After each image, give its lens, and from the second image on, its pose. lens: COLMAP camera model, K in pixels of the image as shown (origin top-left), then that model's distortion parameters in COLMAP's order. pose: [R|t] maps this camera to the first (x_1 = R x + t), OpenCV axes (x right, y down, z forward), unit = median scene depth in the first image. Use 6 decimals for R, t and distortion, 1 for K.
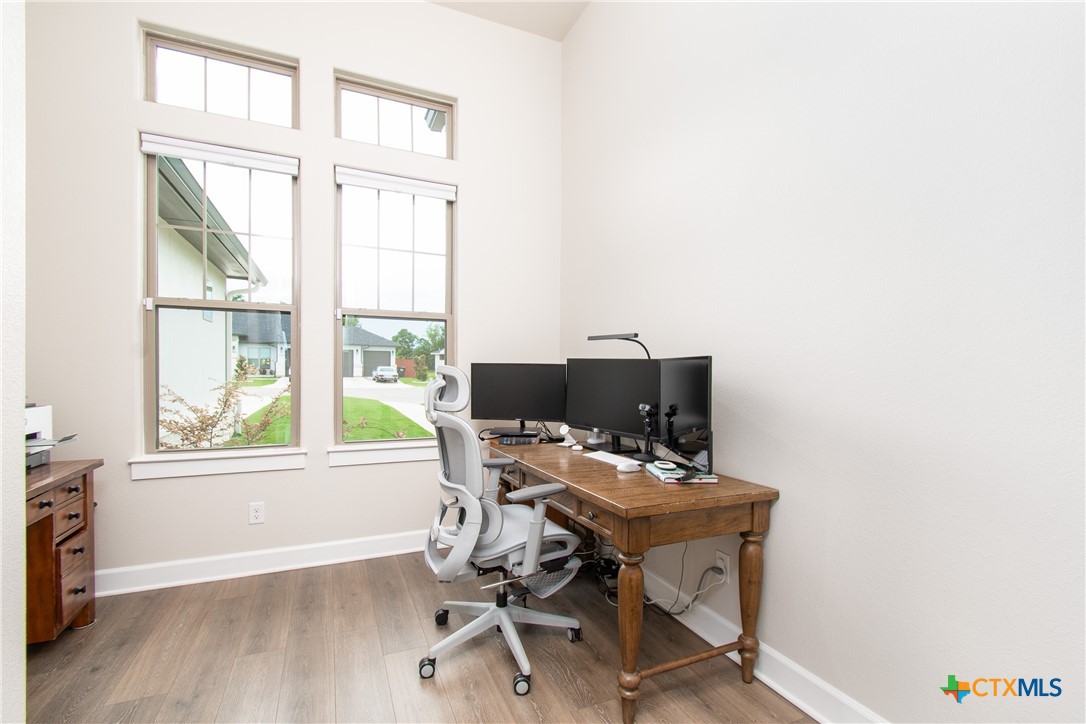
lens RADIAL K [[489.6, 0, 545.0], [0, 489.6, 370.8], [0, 0, 1]] dist [0.004925, -0.001203]
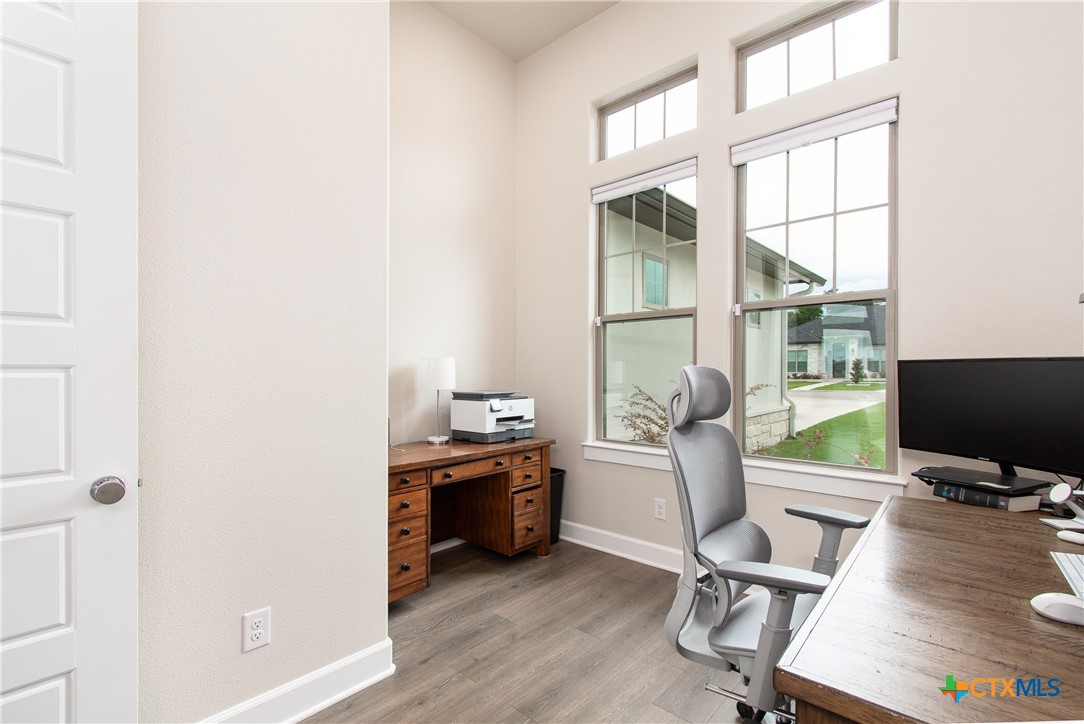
lens RADIAL K [[491.4, 0, 536.5], [0, 491.4, 370.4], [0, 0, 1]] dist [-0.009087, -0.000300]
pose [[0.398736, -0.011288, -0.916996, 0.281708], [0.004150, 0.999936, -0.010504, 0.001808], [0.917056, 0.000383, 0.398757, 0.343903]]
